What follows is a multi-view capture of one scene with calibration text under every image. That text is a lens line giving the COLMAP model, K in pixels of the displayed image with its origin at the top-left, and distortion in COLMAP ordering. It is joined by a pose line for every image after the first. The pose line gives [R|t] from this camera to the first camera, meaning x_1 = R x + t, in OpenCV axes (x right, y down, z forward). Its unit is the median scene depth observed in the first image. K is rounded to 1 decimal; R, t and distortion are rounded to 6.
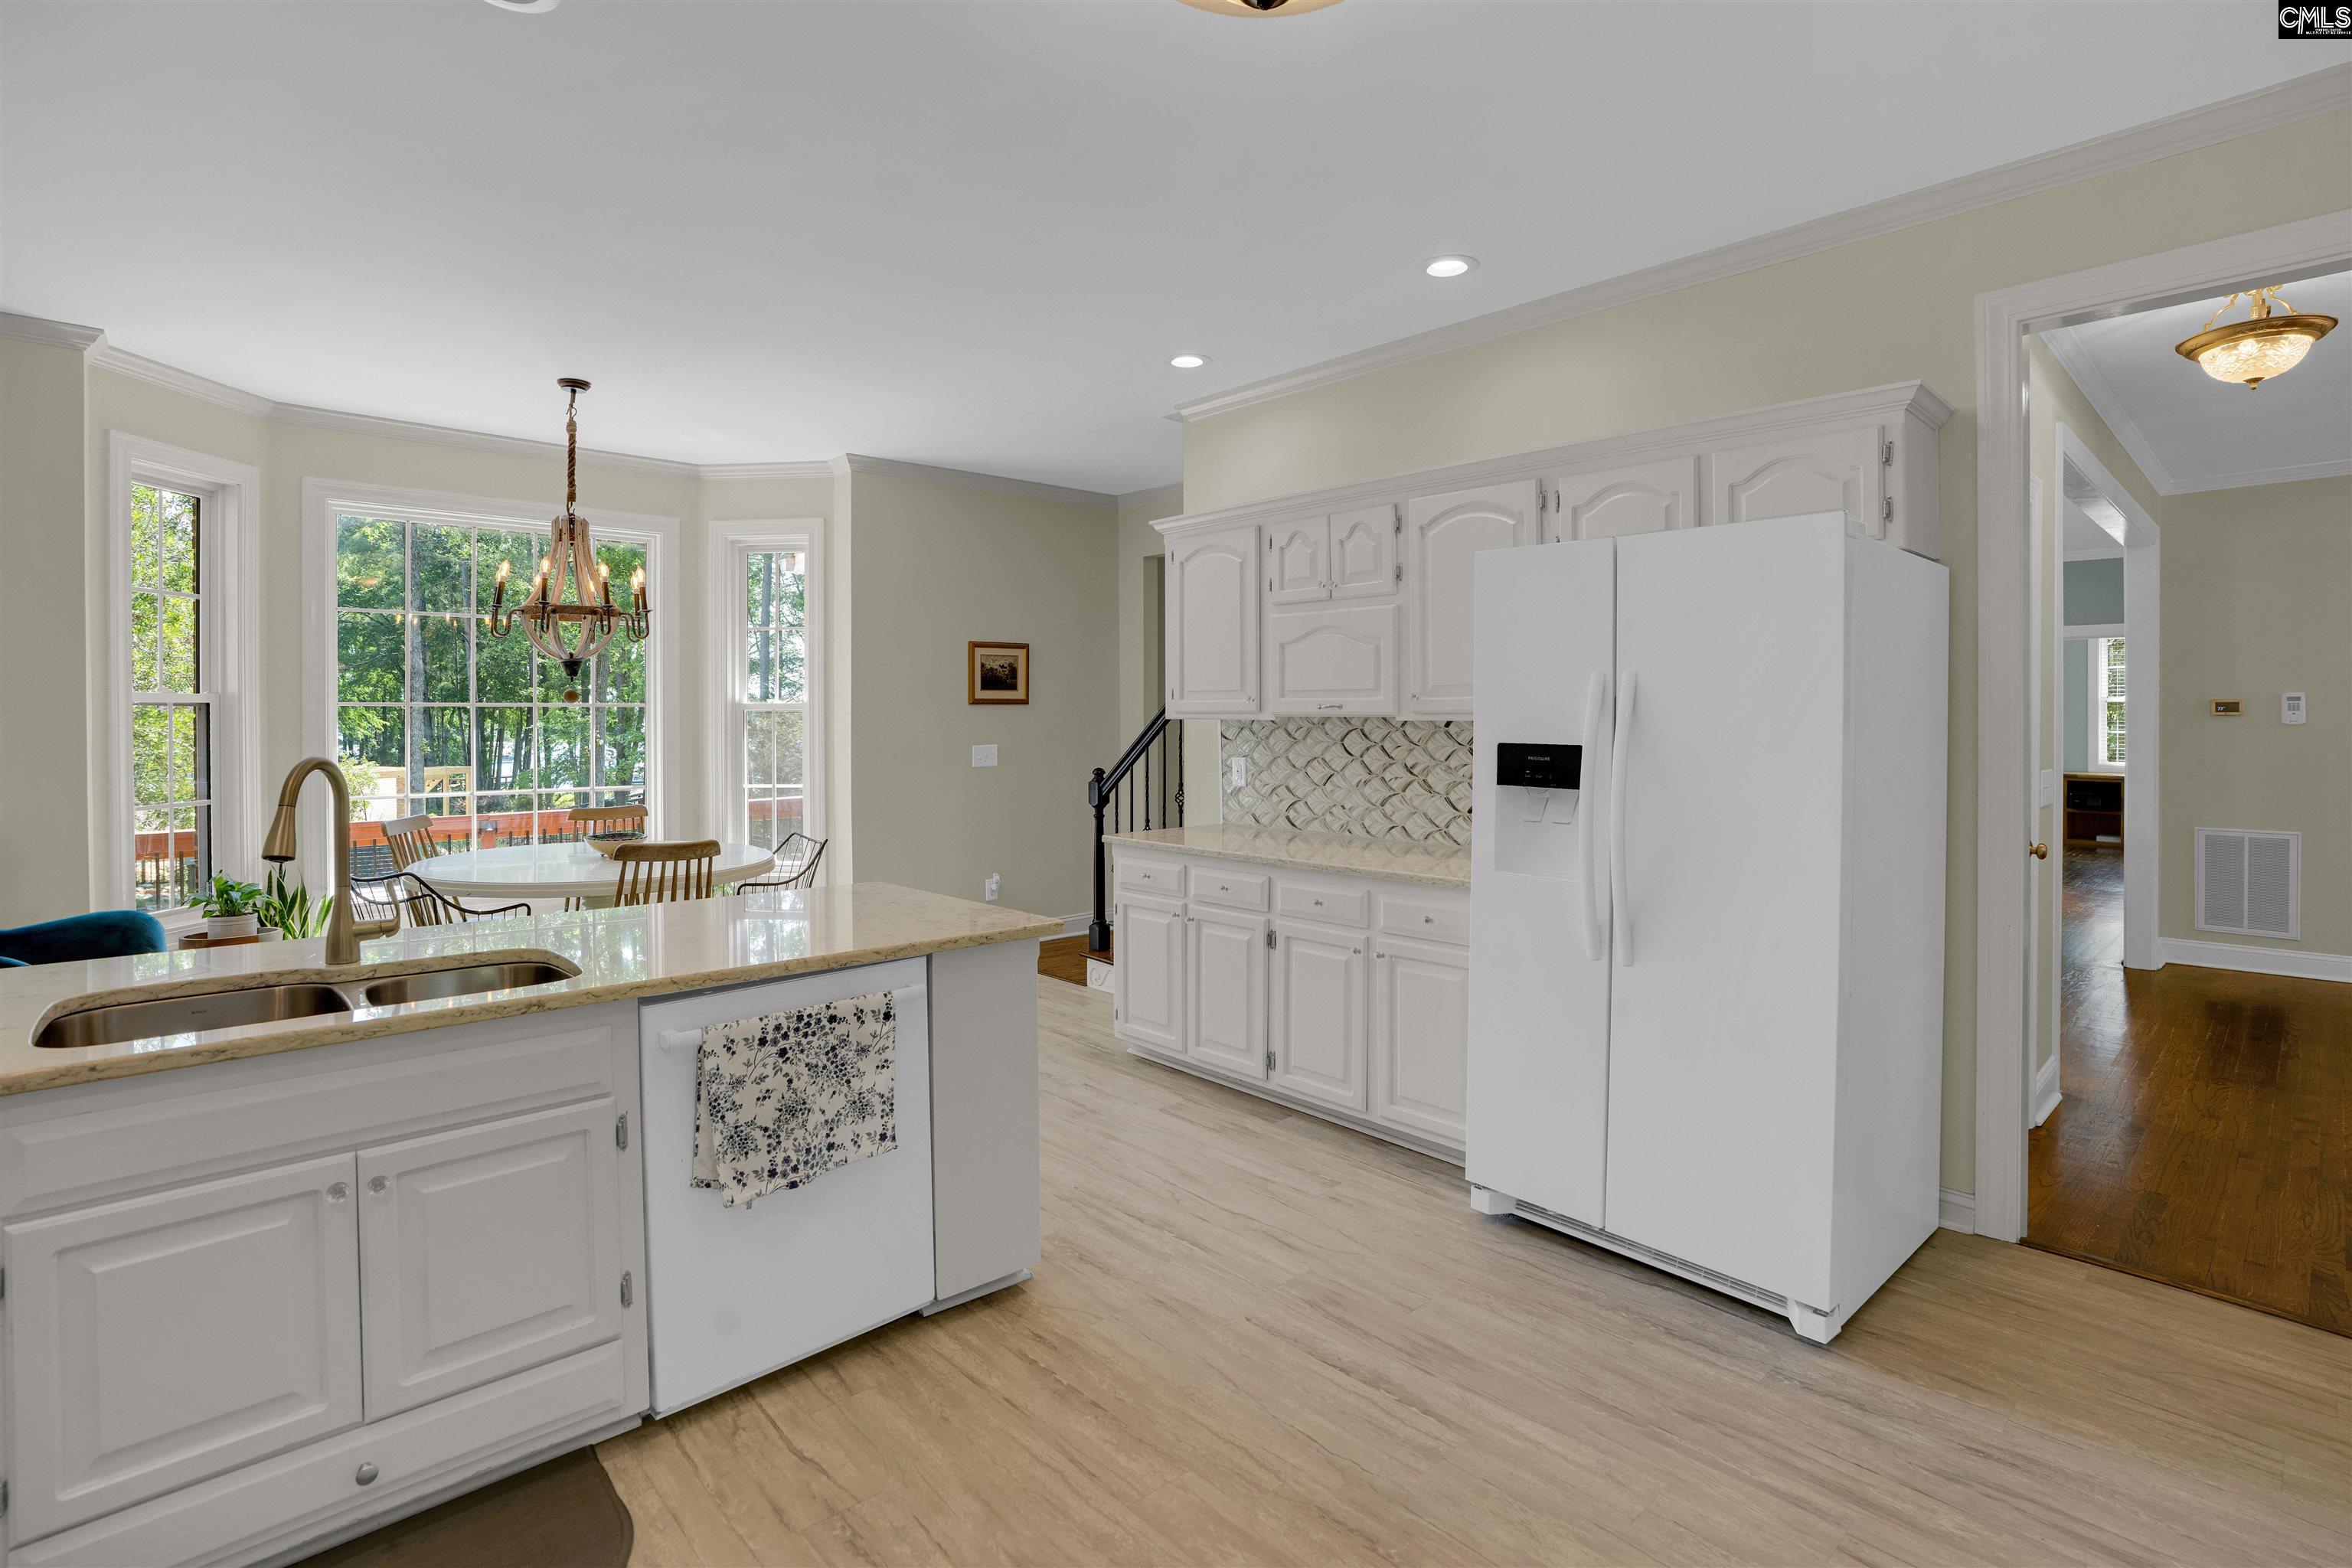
lens RADIAL K [[1118.9, 0, 1192.0], [0, 1118.9, 730.5], [0, 0, 1]] dist [-0.043509, 0.004966]
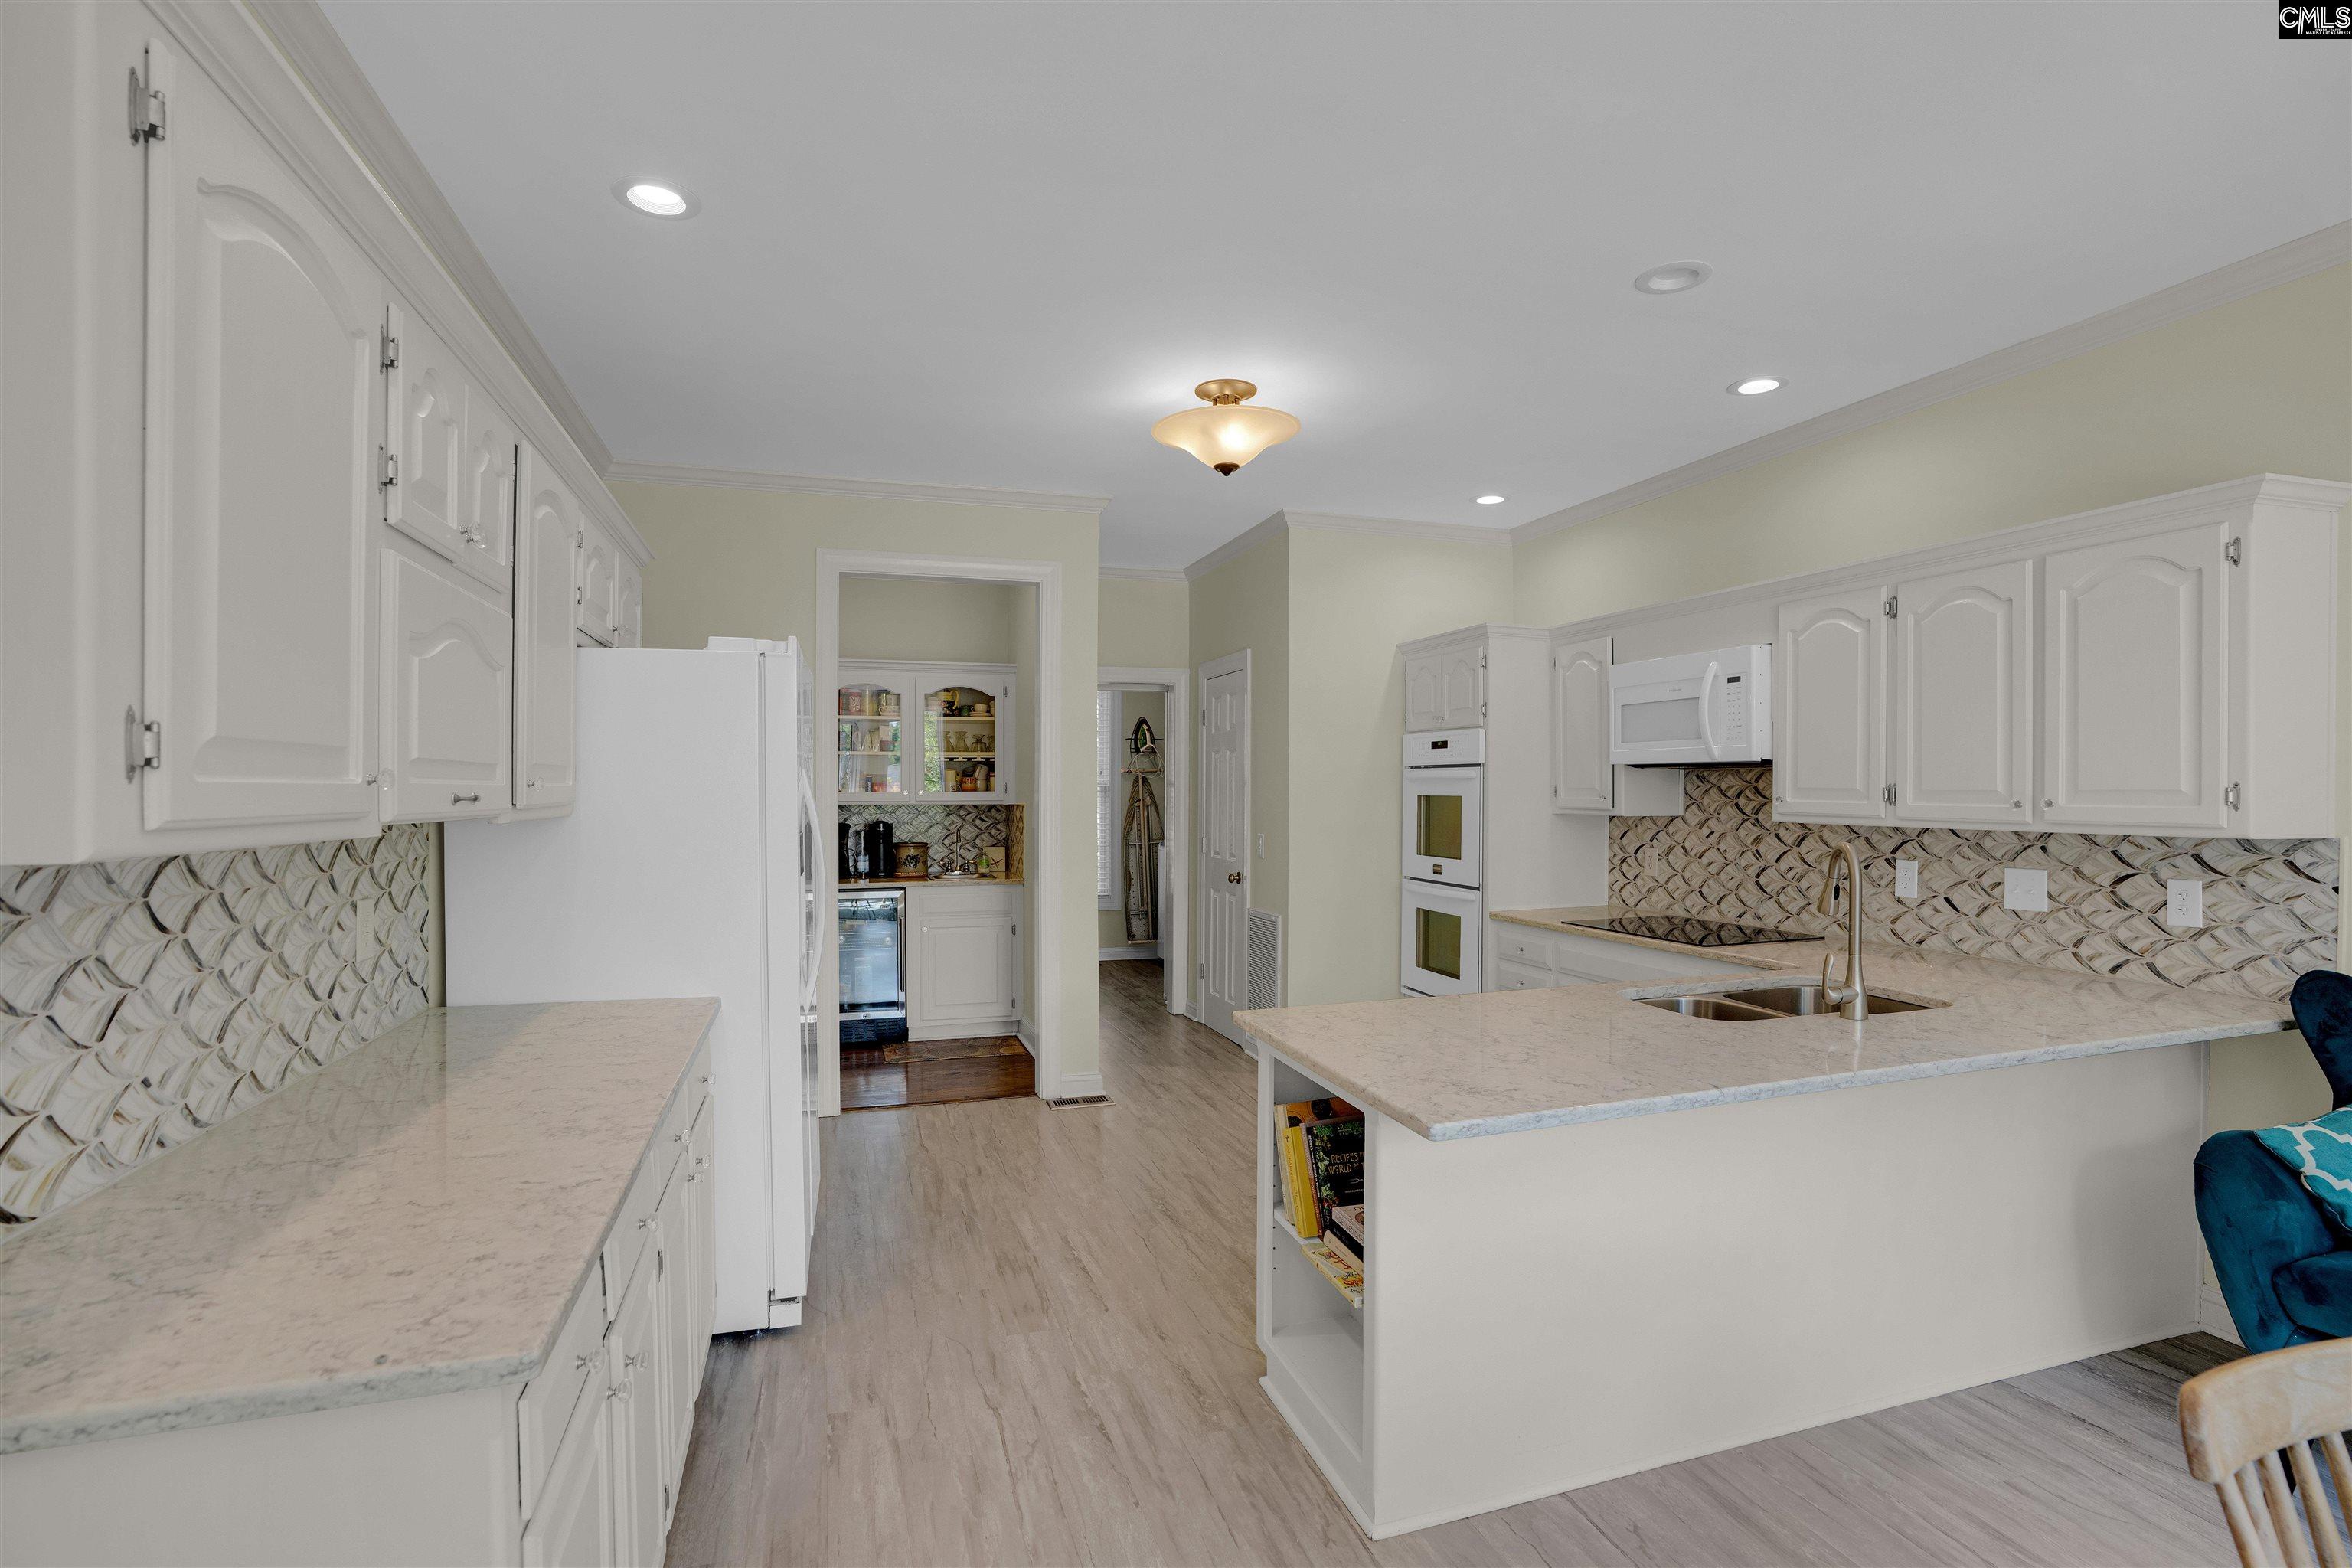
lens RADIAL K [[1118.9, 0, 1192.9], [0, 1118.9, 795.1], [0, 0, 1]] dist [-0.043509, 0.004966]
pose [[-0.909335, -0.004765, 0.416038, -0.346726], [0.002536, 0.999852, 0.016993, -0.030853], [-0.416058, 0.016508, -0.909188, 1.329776]]
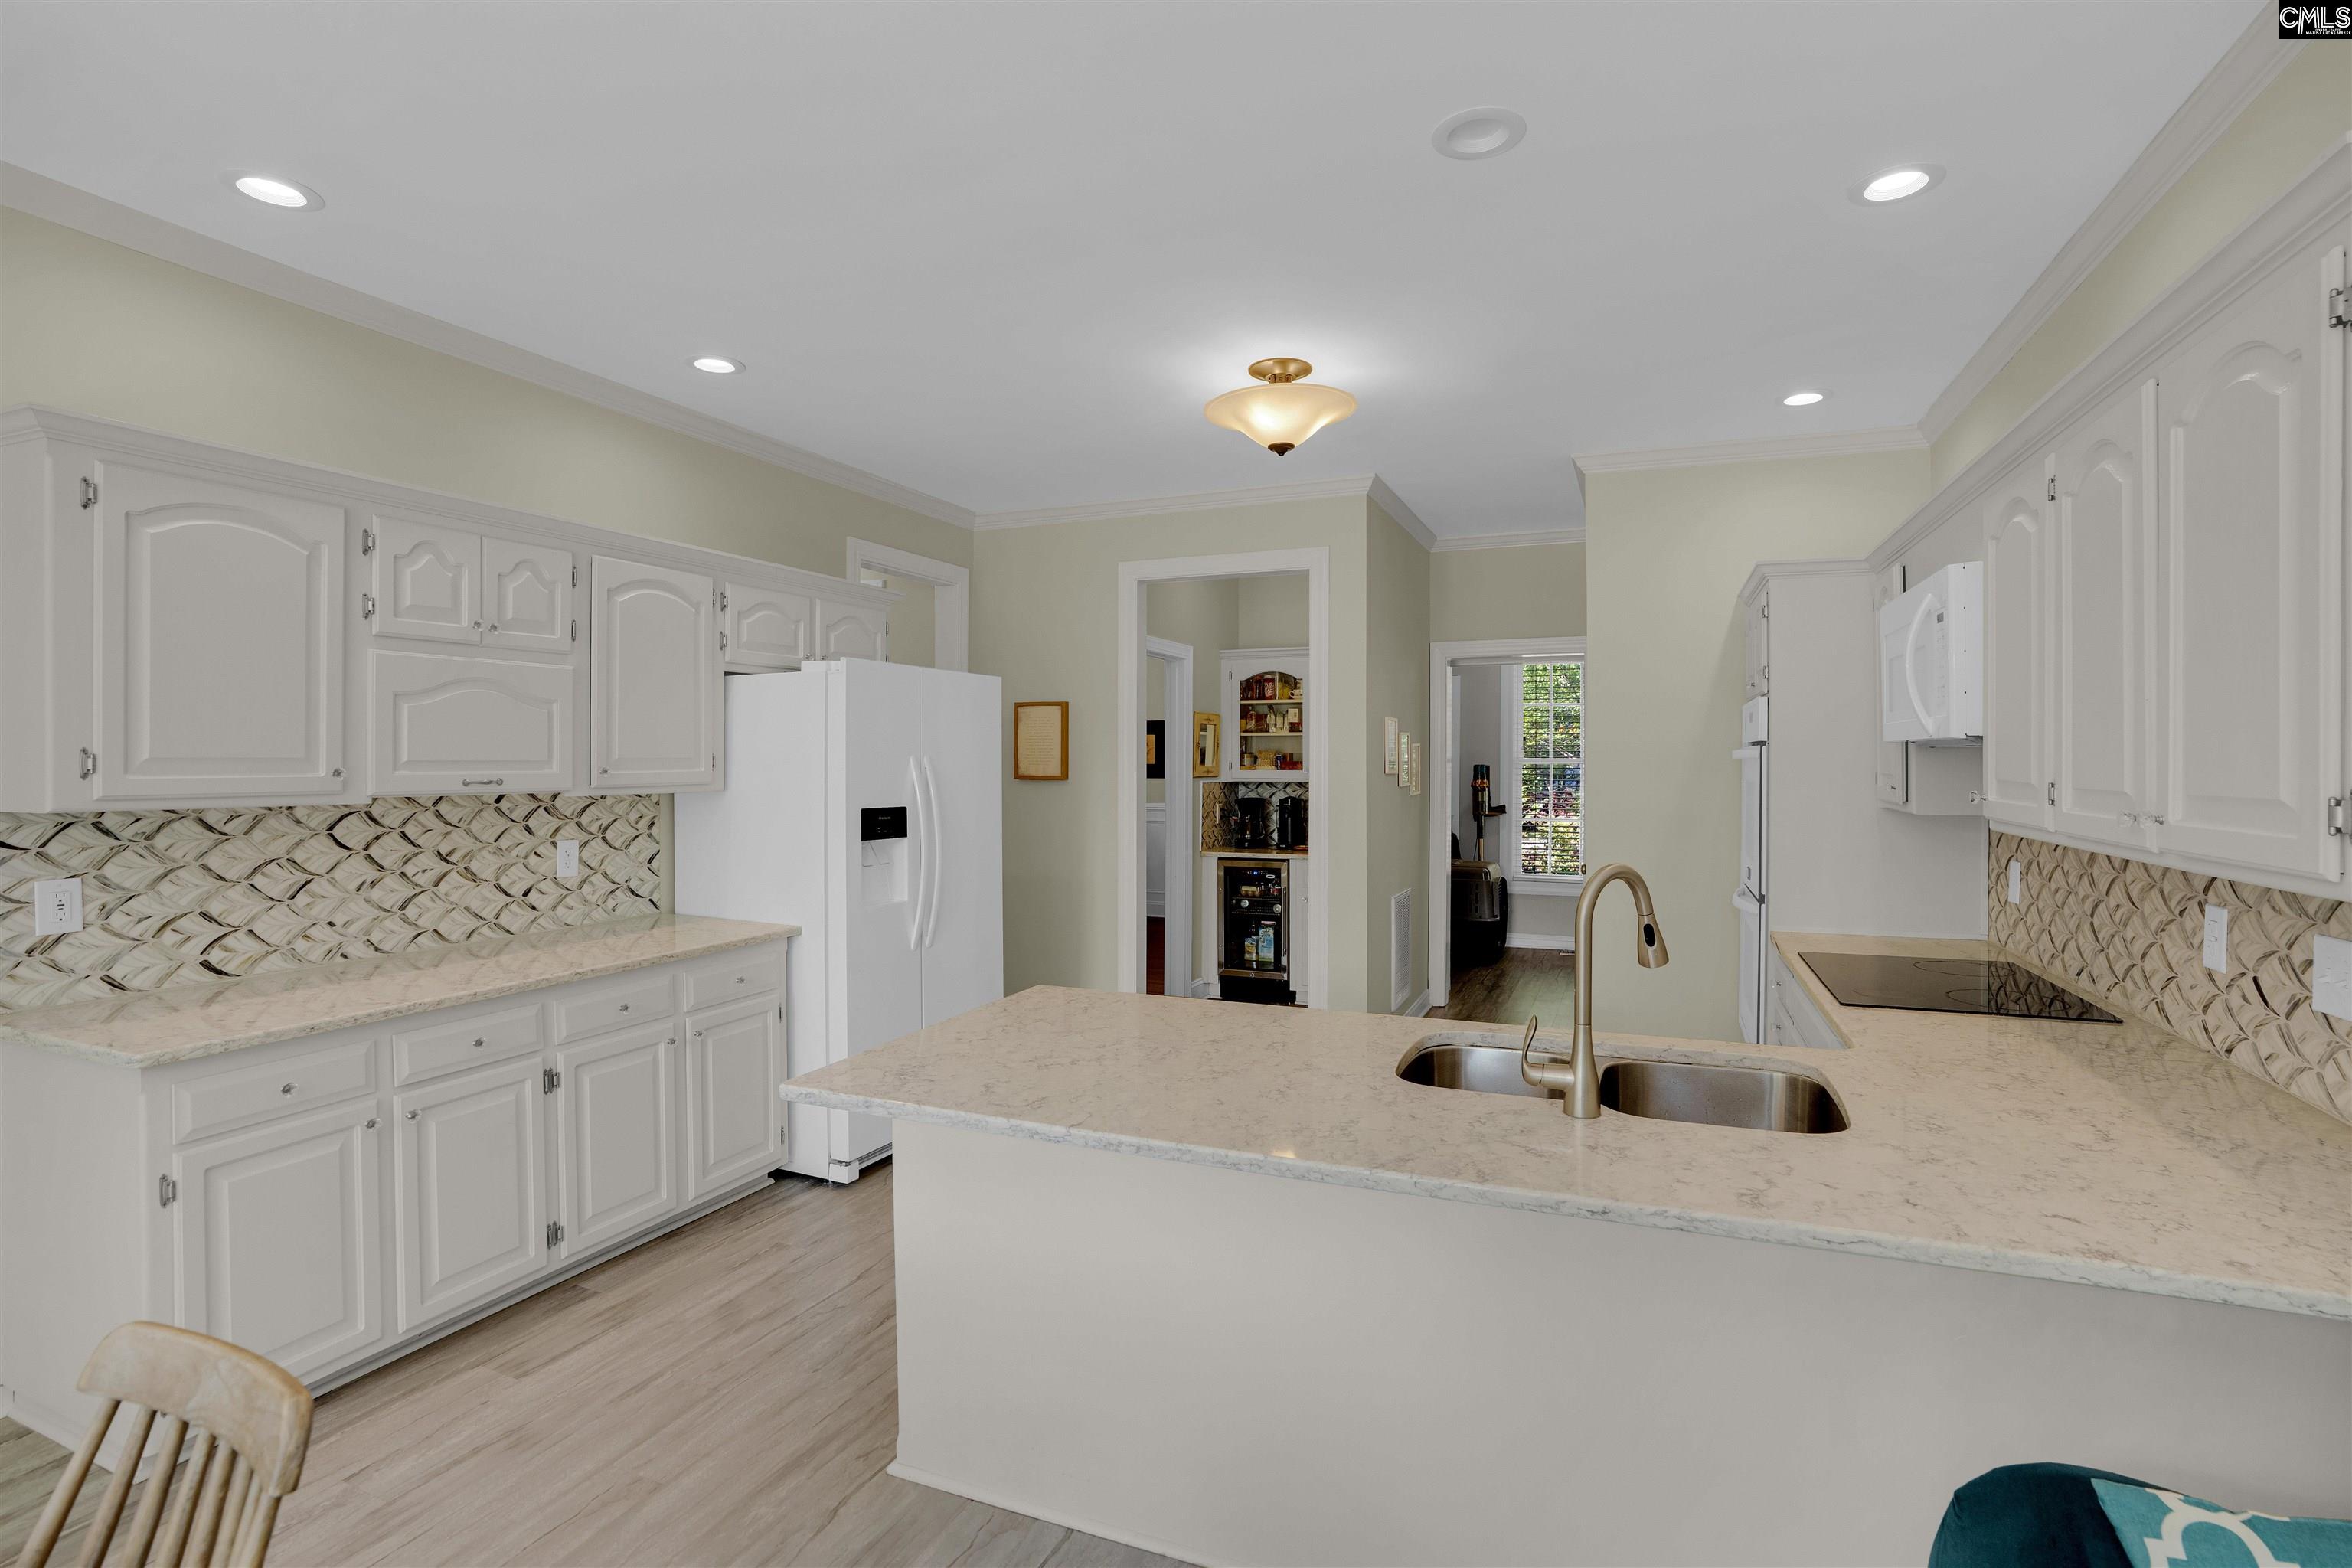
lens RADIAL K [[1118.9, 0, 1184.7], [0, 1118.9, 766.0], [0, 0, 1]] dist [-0.043509, 0.004966]
pose [[-0.407878, -0.009041, 0.912992, -0.804355], [0.008816, 0.999865, 0.013839, -0.040428], [-0.912994, 0.013693, -0.407744, 0.896847]]
